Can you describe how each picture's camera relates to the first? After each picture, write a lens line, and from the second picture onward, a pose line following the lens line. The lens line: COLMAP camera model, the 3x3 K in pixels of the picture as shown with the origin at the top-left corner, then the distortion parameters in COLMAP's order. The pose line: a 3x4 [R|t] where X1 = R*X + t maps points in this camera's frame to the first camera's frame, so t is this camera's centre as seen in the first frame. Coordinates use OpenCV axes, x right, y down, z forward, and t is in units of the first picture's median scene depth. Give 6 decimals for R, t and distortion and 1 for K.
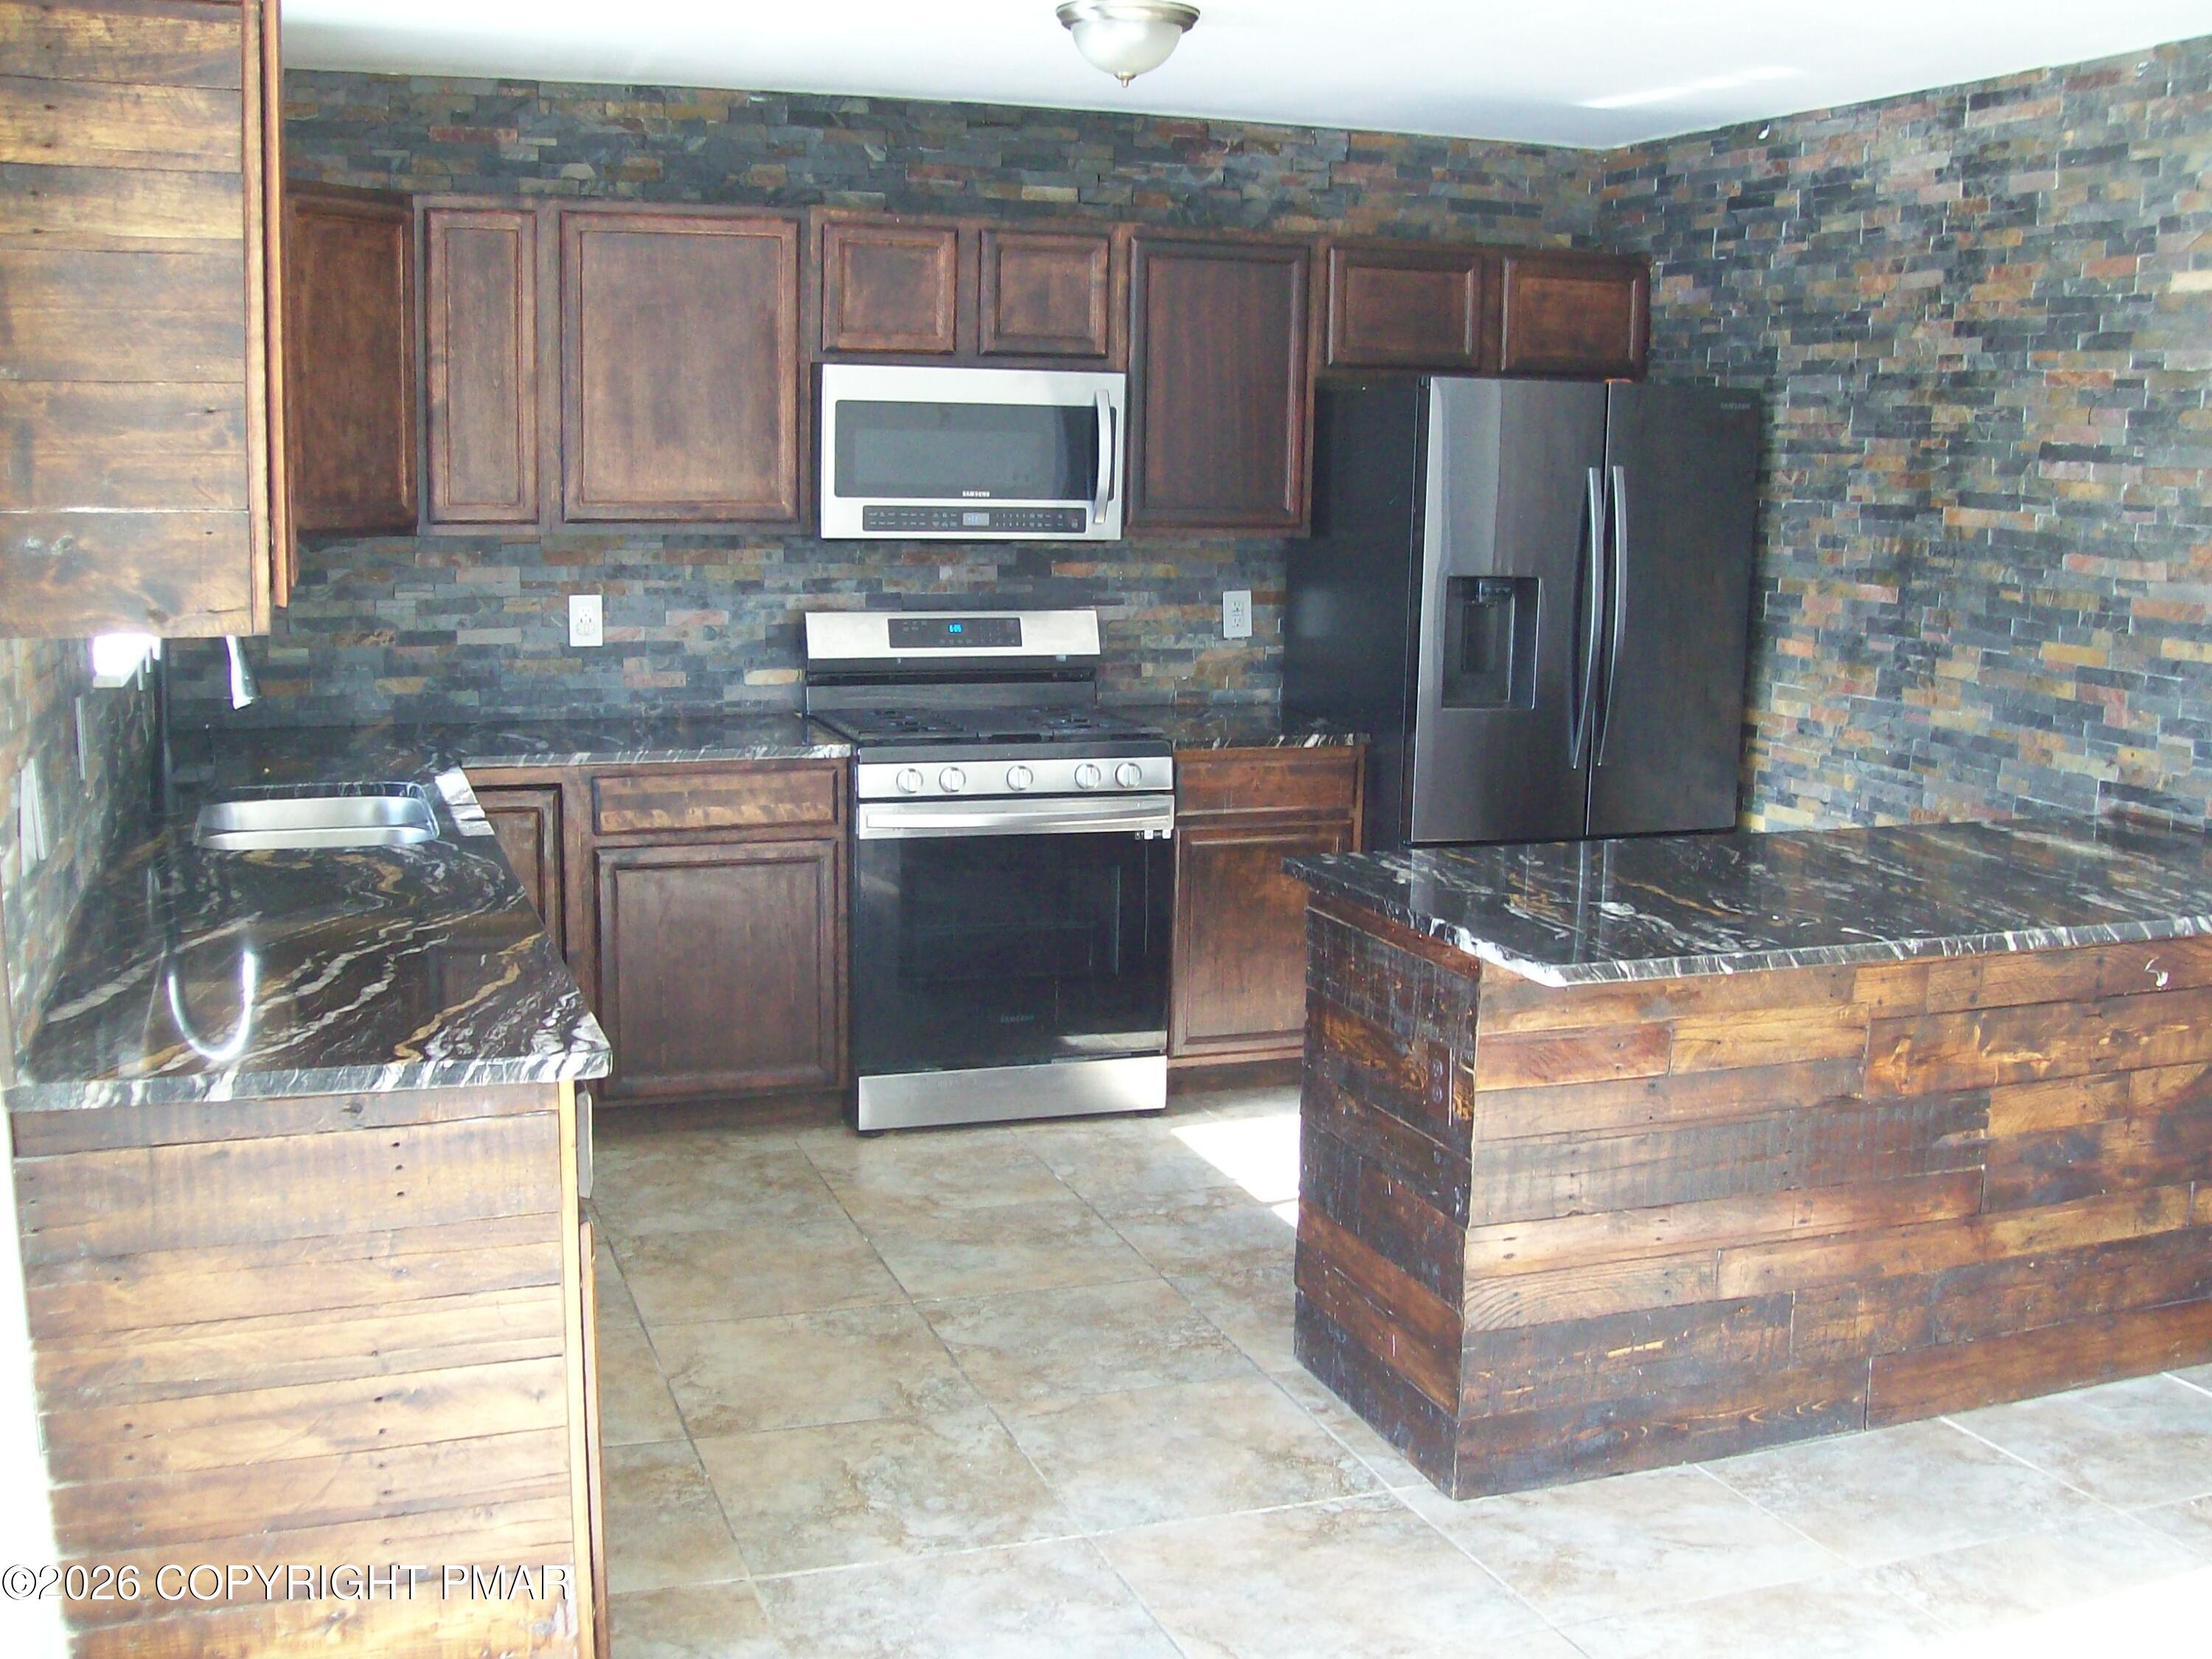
lens RADIAL K [[2354.5, 0, 1107.2], [0, 2354.5, 831.5], [0, 0, 1]] dist [-0.140840, 0.000000]
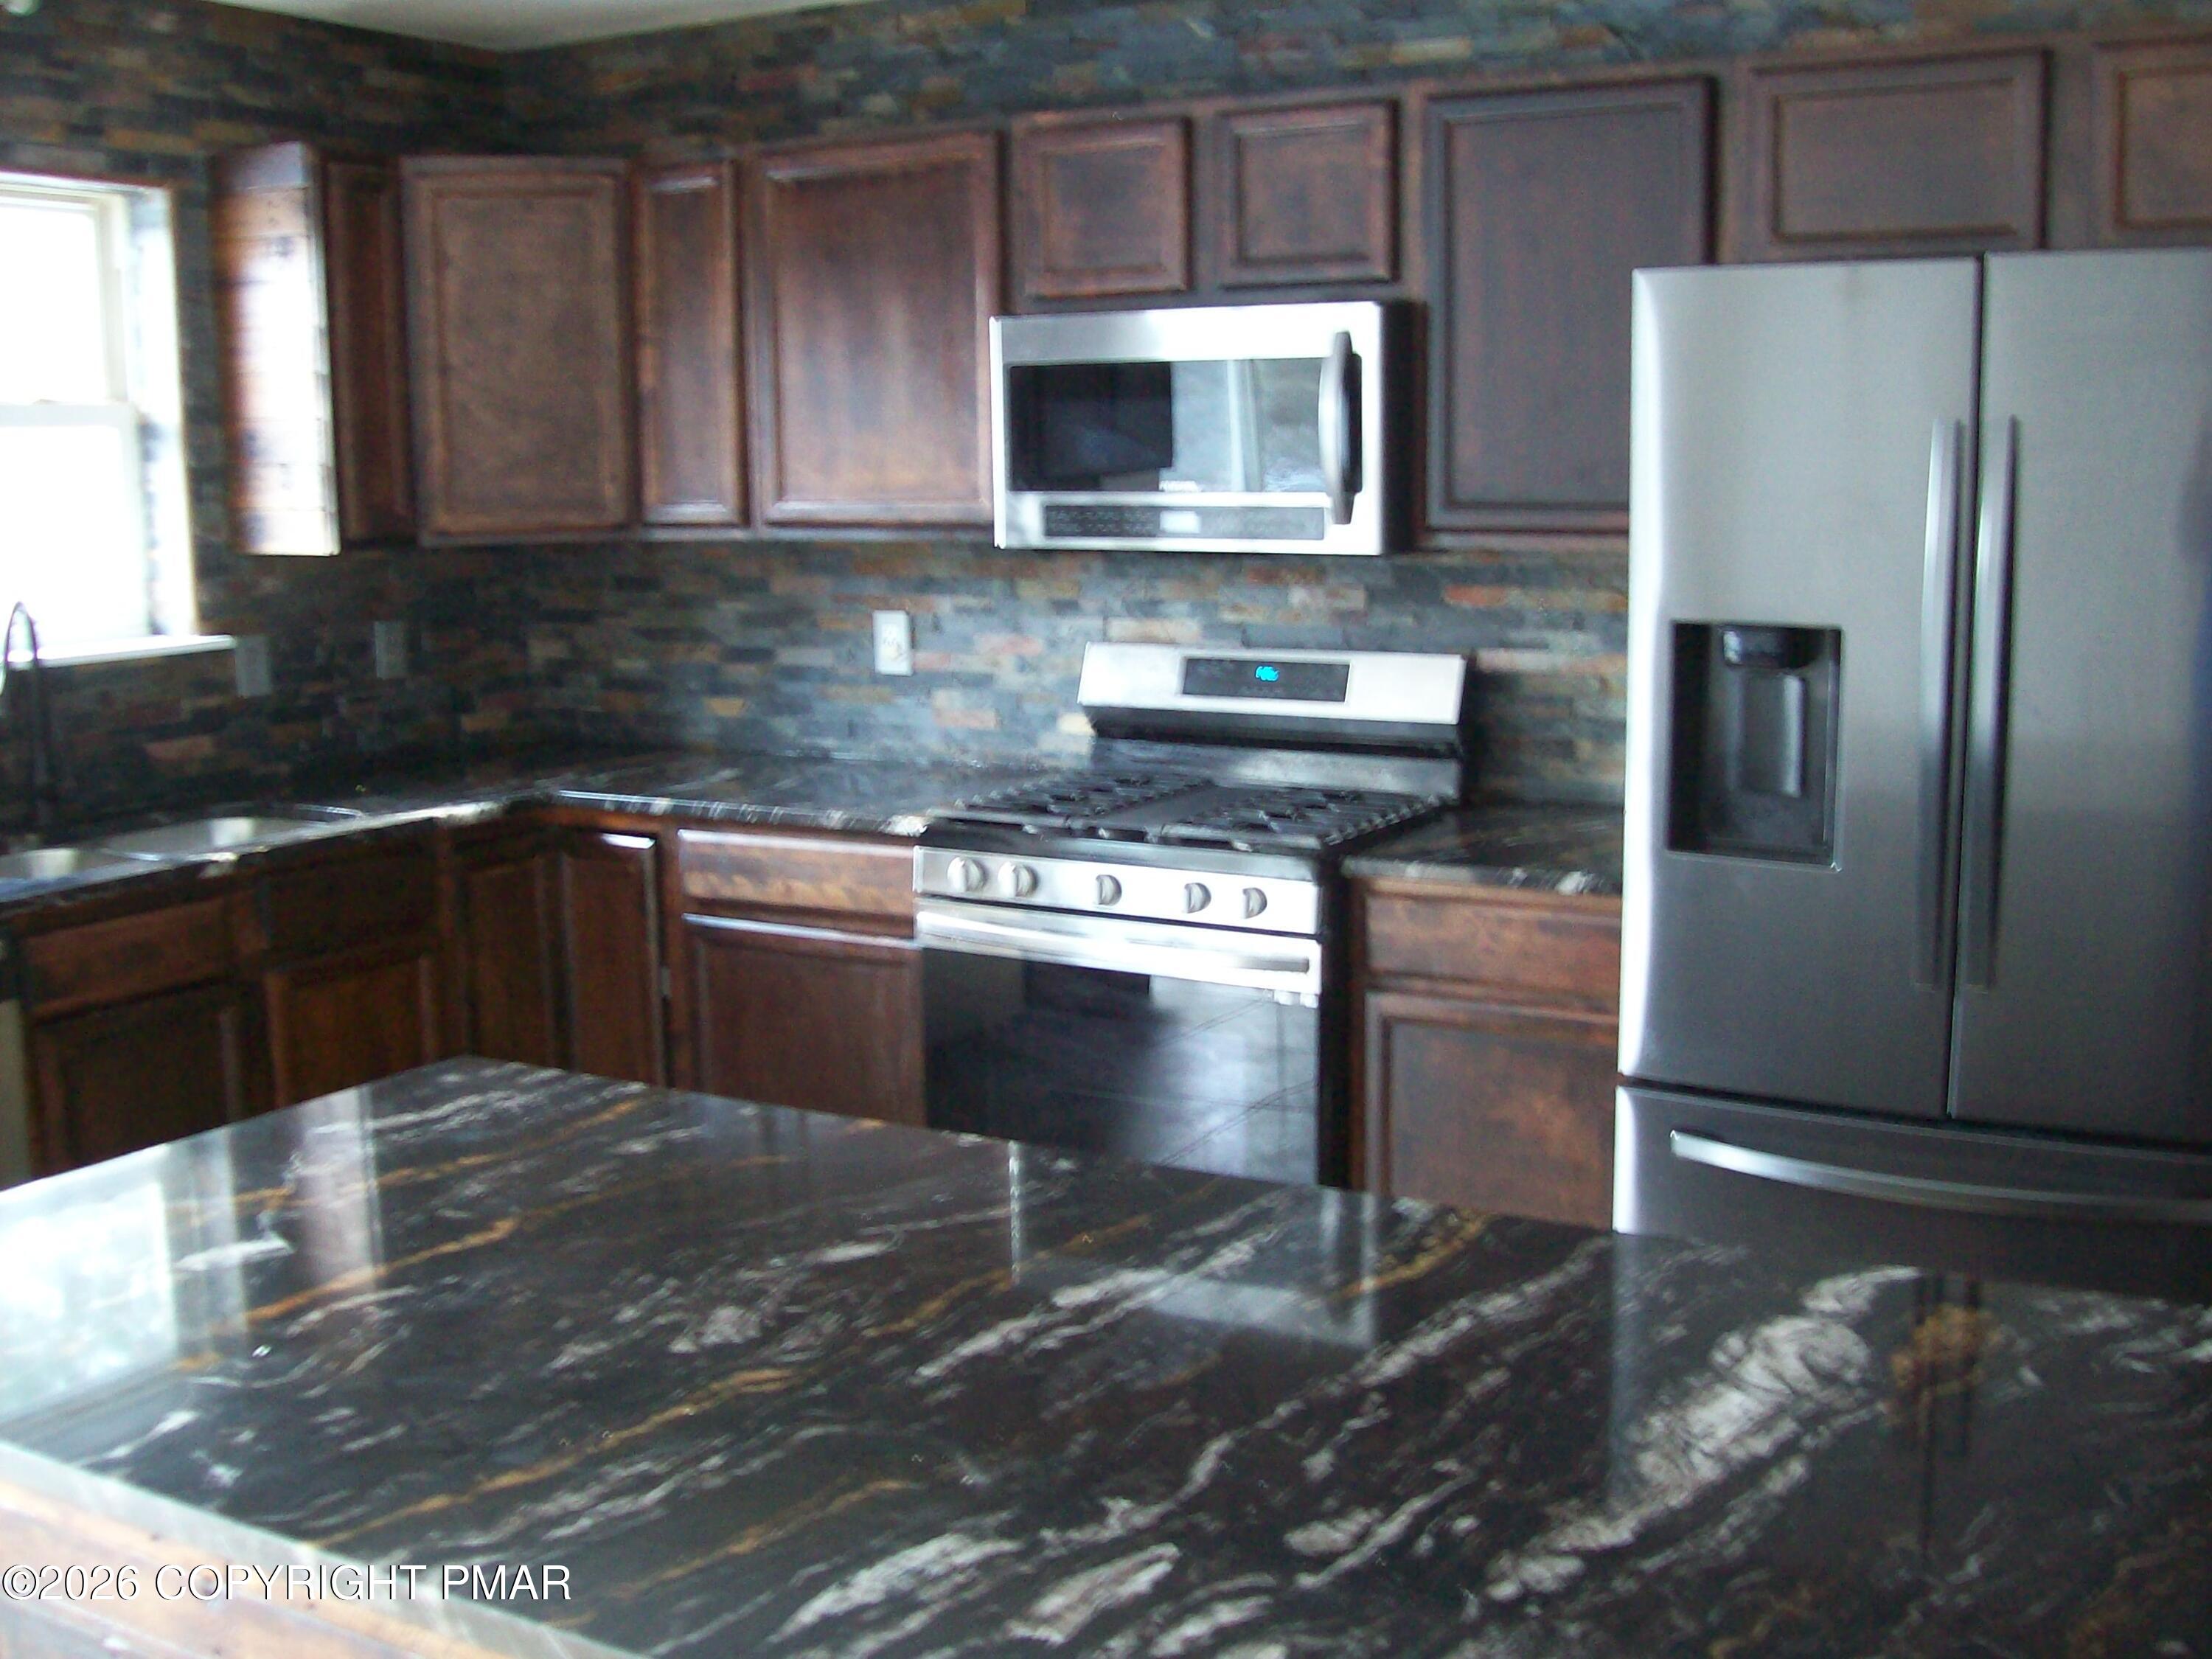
lens RADIAL K [[2354.5, 0, 1106.9], [0, 2354.5, 824.2], [0, 0, 1]] dist [-0.140840, 0.000000]
pose [[0.653119, 0.093315, -0.751484, 0.468627], [-0.096721, 0.994530, 0.039434, -0.066908], [0.751053, 0.046929, 0.658572, 0.512179]]
